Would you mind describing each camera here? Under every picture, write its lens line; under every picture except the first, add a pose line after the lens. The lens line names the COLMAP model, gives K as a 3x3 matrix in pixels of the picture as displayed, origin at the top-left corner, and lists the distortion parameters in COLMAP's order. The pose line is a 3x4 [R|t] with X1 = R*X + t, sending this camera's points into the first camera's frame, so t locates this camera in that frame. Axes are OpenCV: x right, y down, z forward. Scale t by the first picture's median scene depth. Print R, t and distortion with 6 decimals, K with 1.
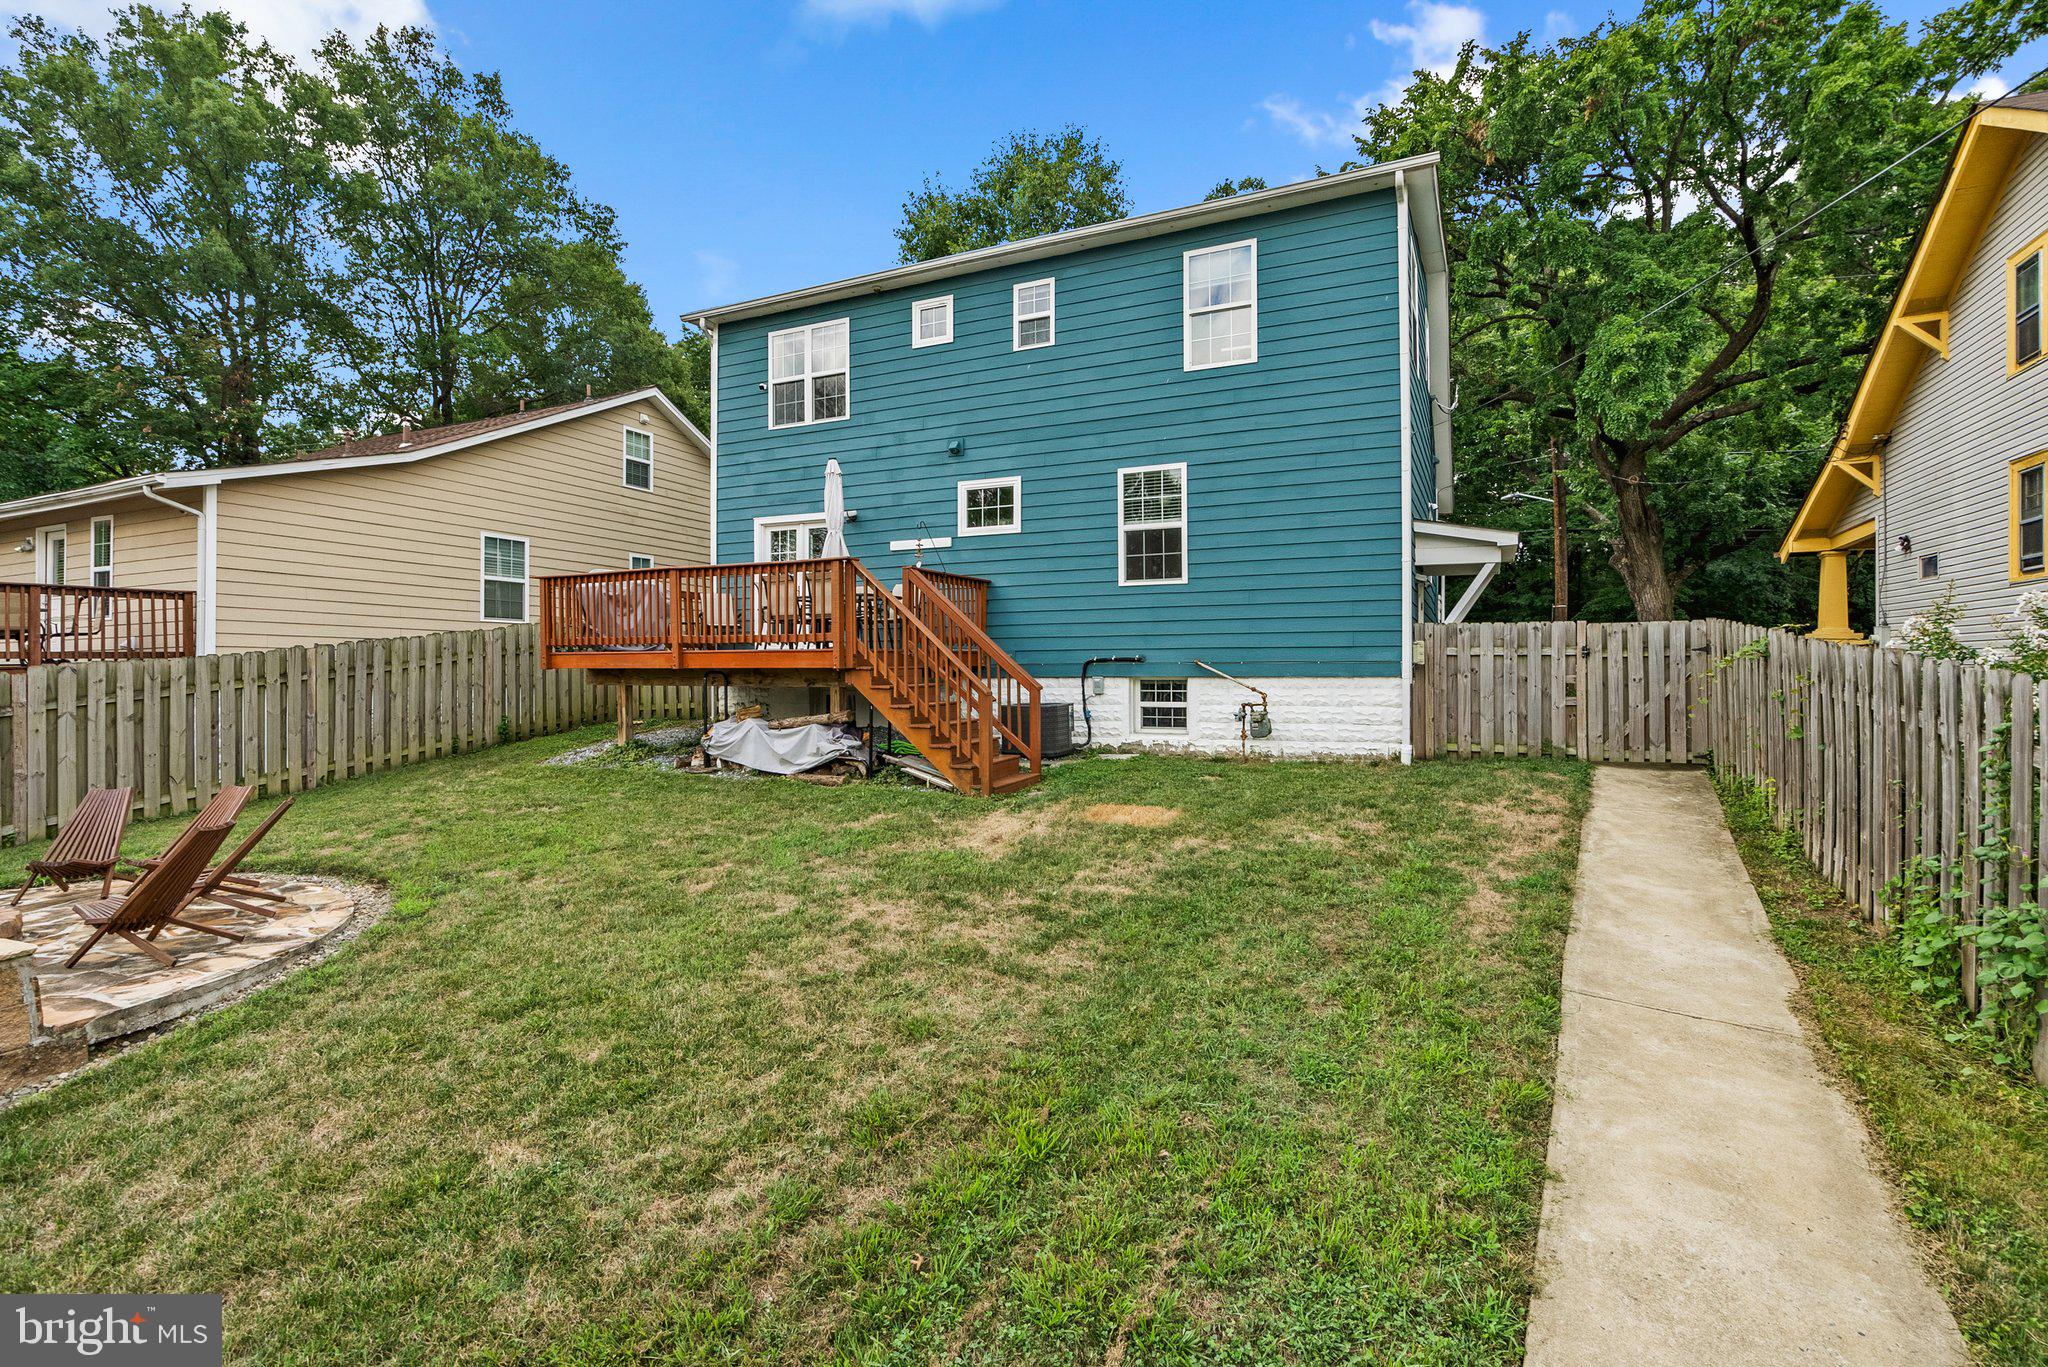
lens RADIAL K [[939.5, 0, 1015.0], [0, 939.5, 647.5], [0, 0, 1]] dist [-0.013715, 0.000760]
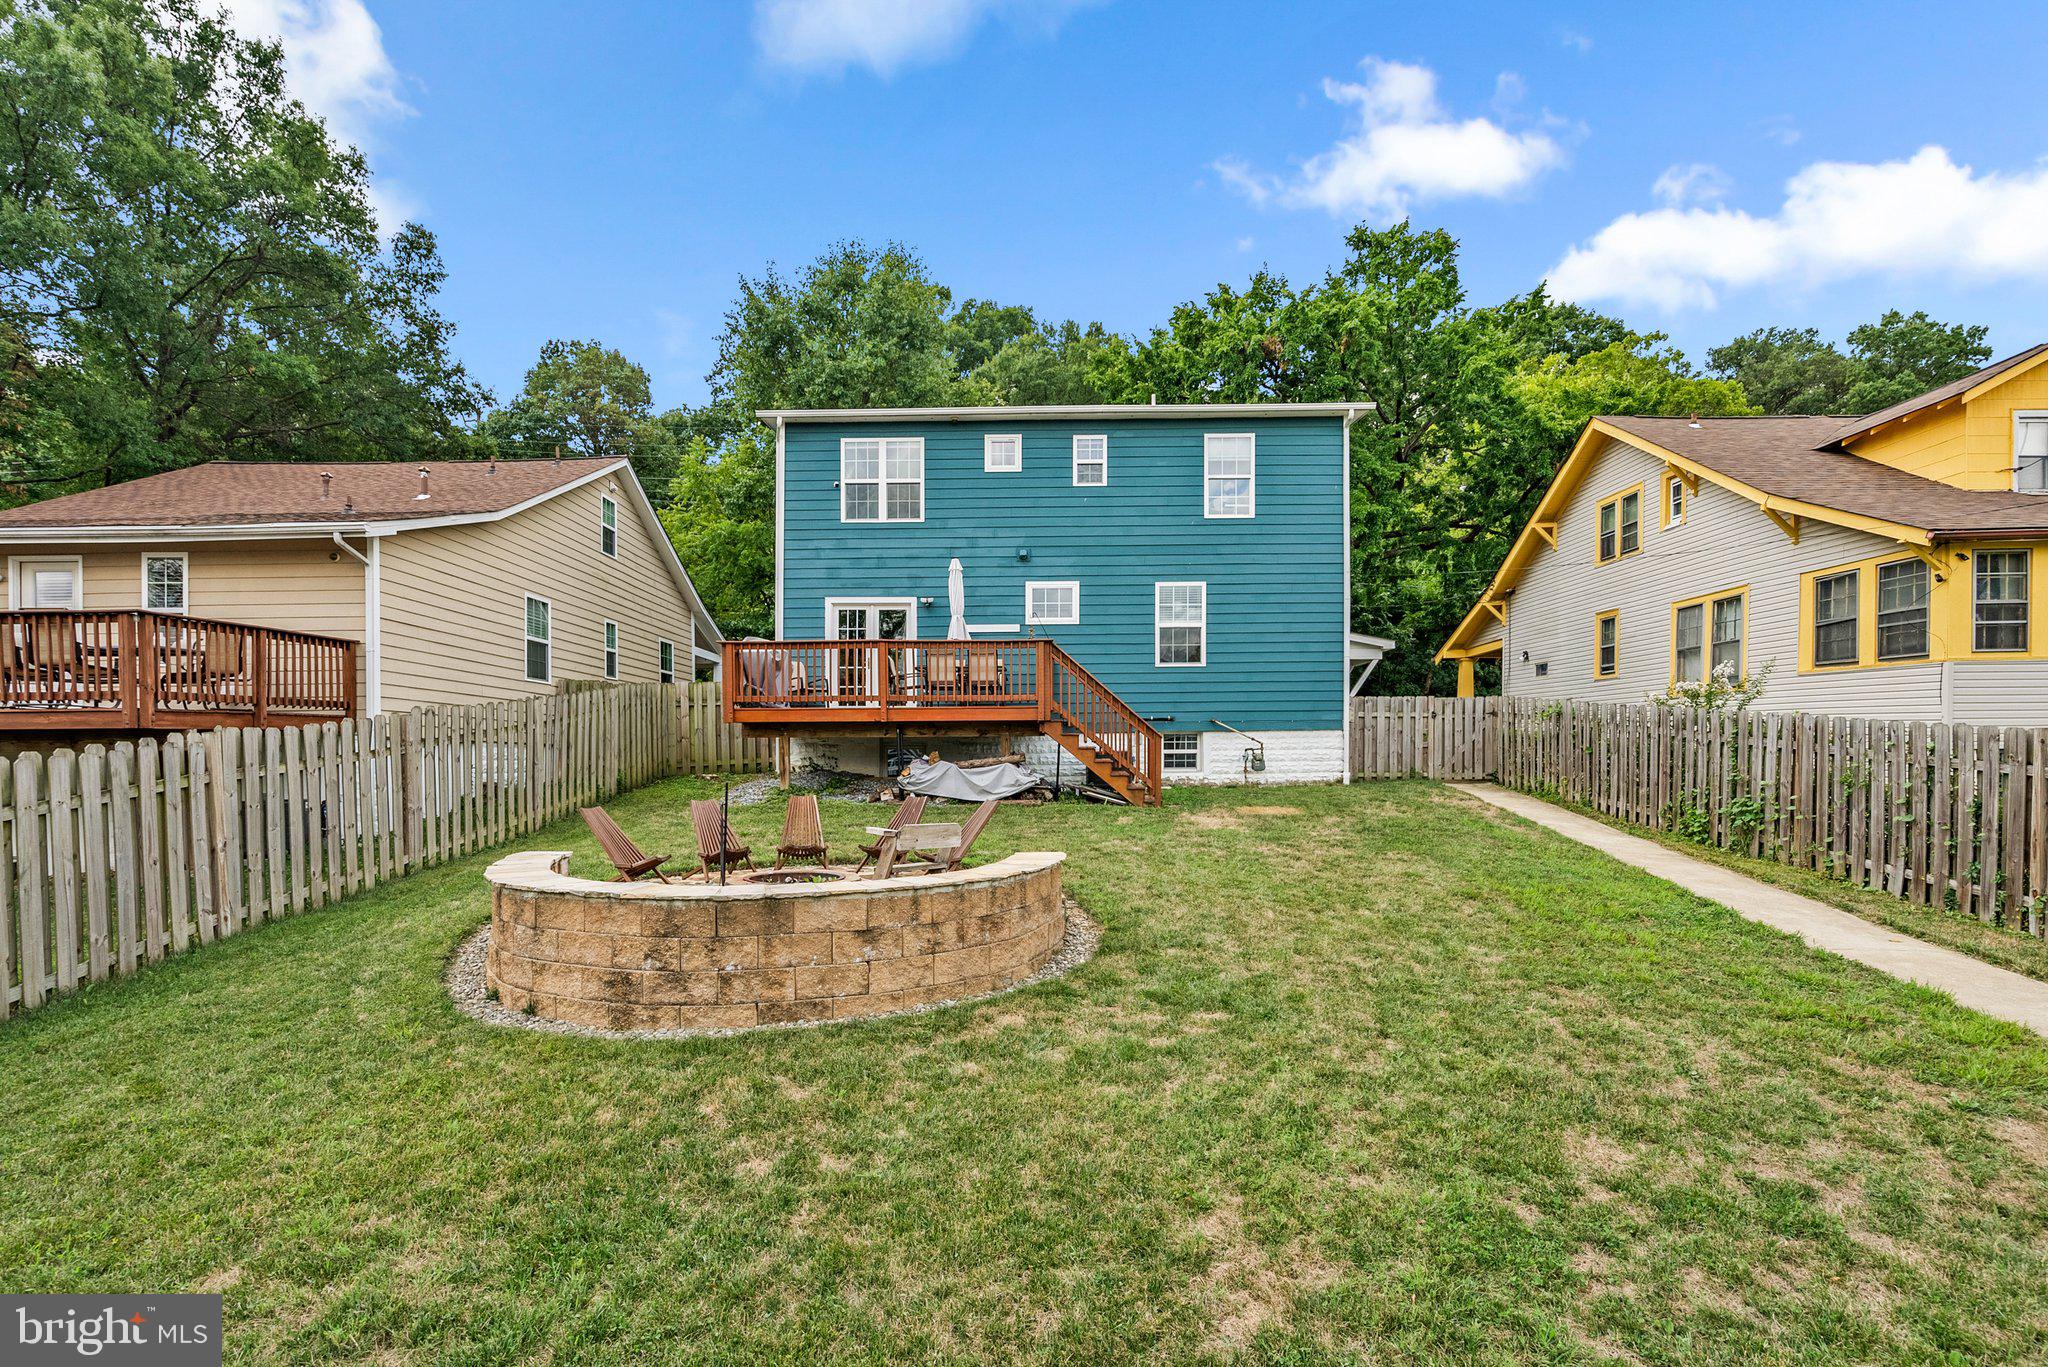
lens RADIAL K [[974.9, 0, 1010.7], [0, 974.9, 747.7], [0, 0, 1]] dist [-0.006663, -0.001775]
pose [[0.906477, -0.003099, 0.422244, -0.688090], [-0.002799, 0.999907, 0.013347, 0.035936], [-0.422247, -0.013280, 0.906384, -0.219410]]
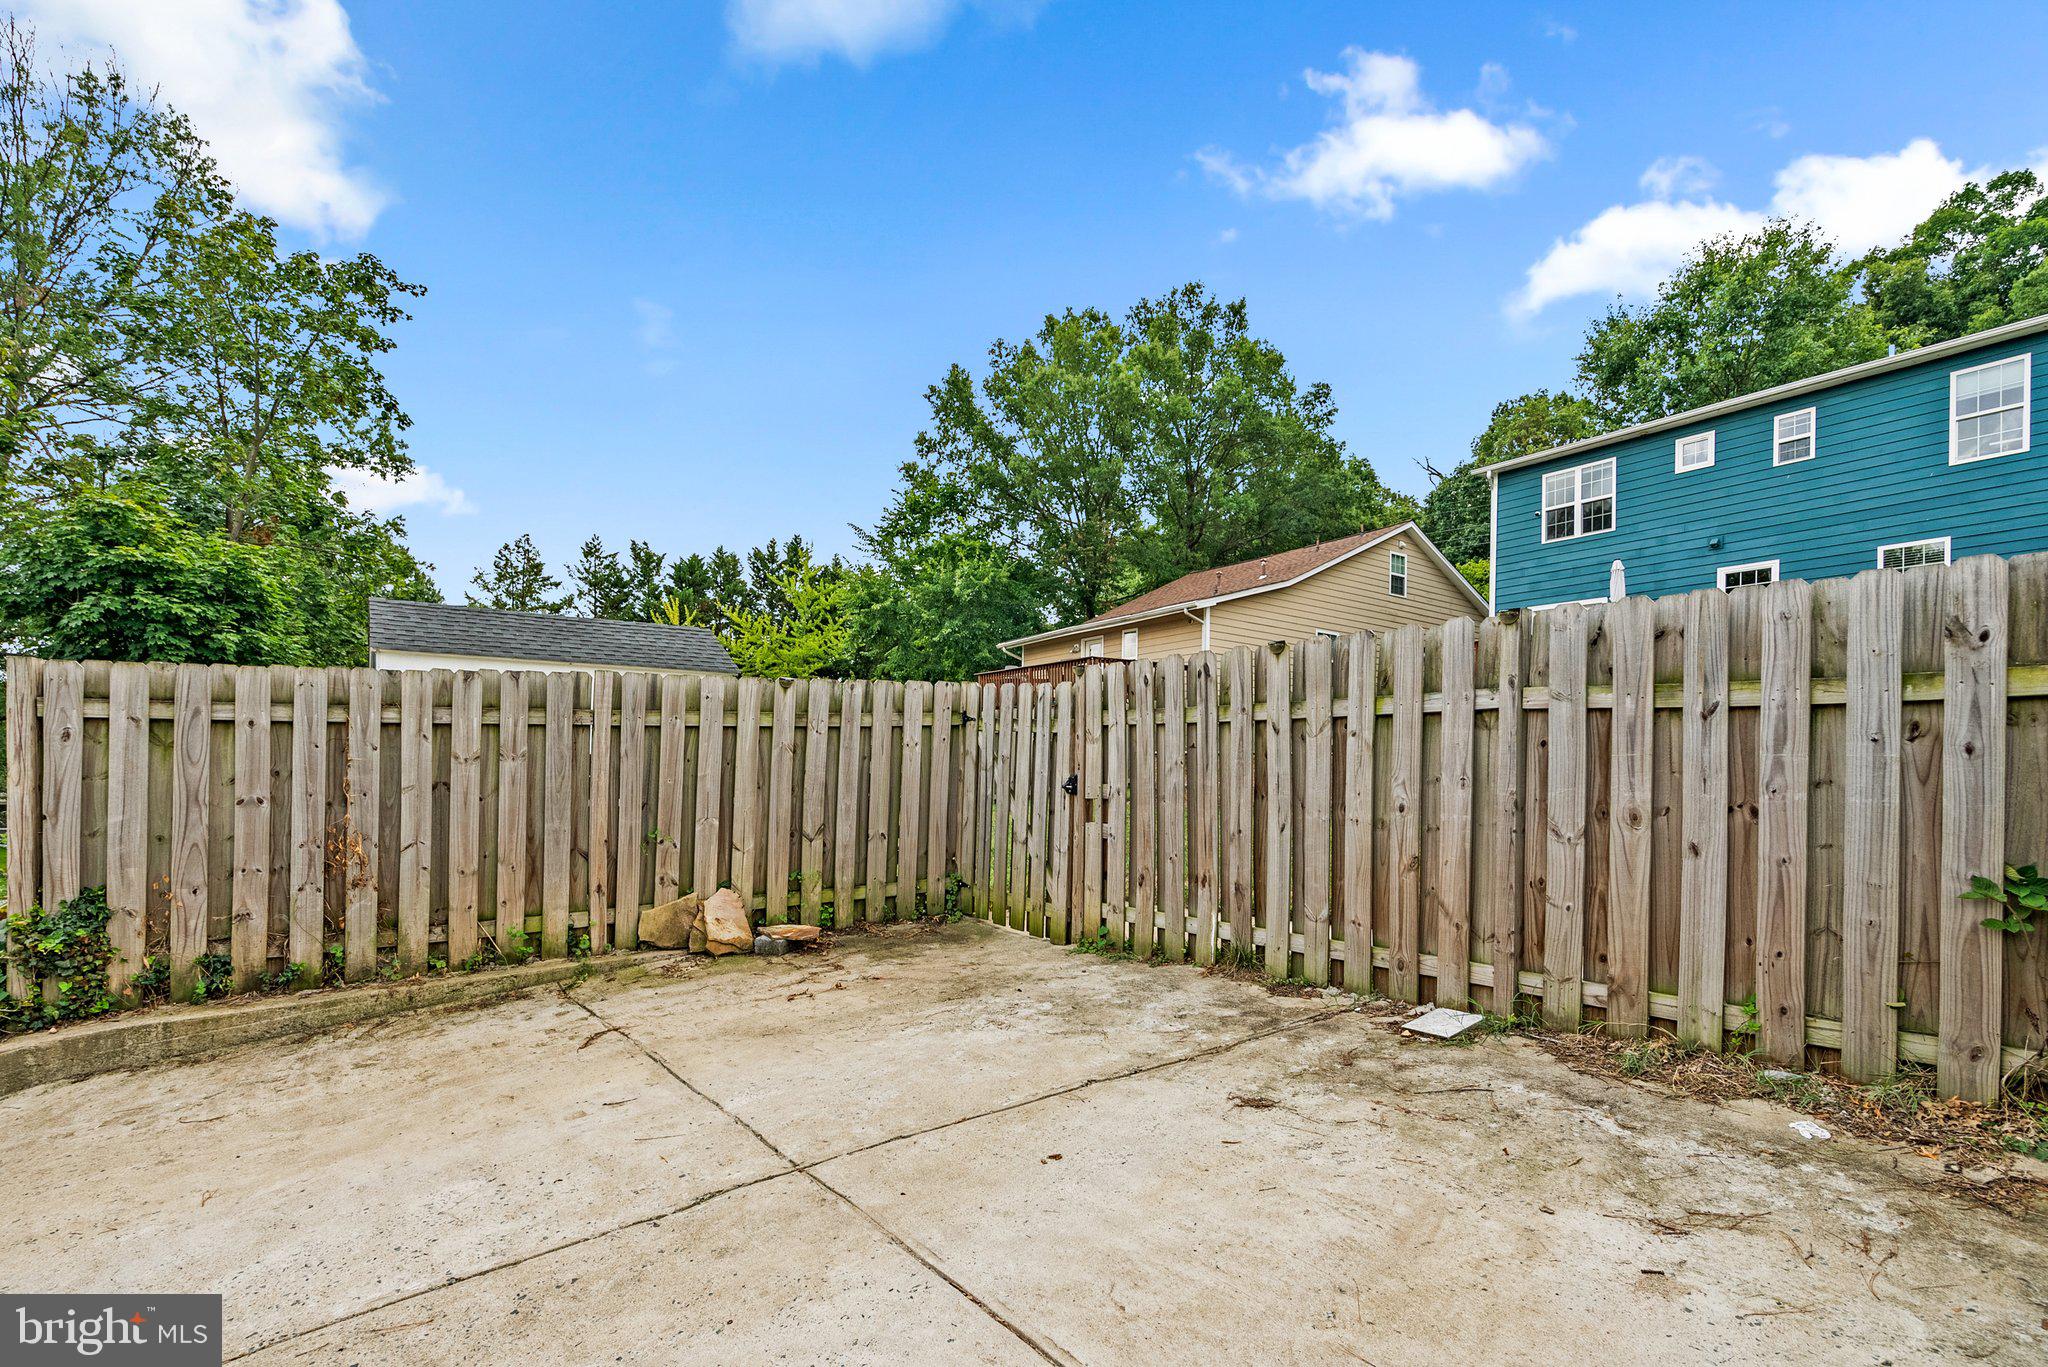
lens RADIAL K [[953.2, 0, 1016.3], [0, 953.2, 761.4], [0, 0, 1]] dist [-0.006171, -0.000179]
pose [[0.850289, 0.015374, -0.526091, -0.209089], [-0.017432, 0.999848, 0.001046, 0.126233], [0.526027, 0.008281, 0.850428, -0.741497]]
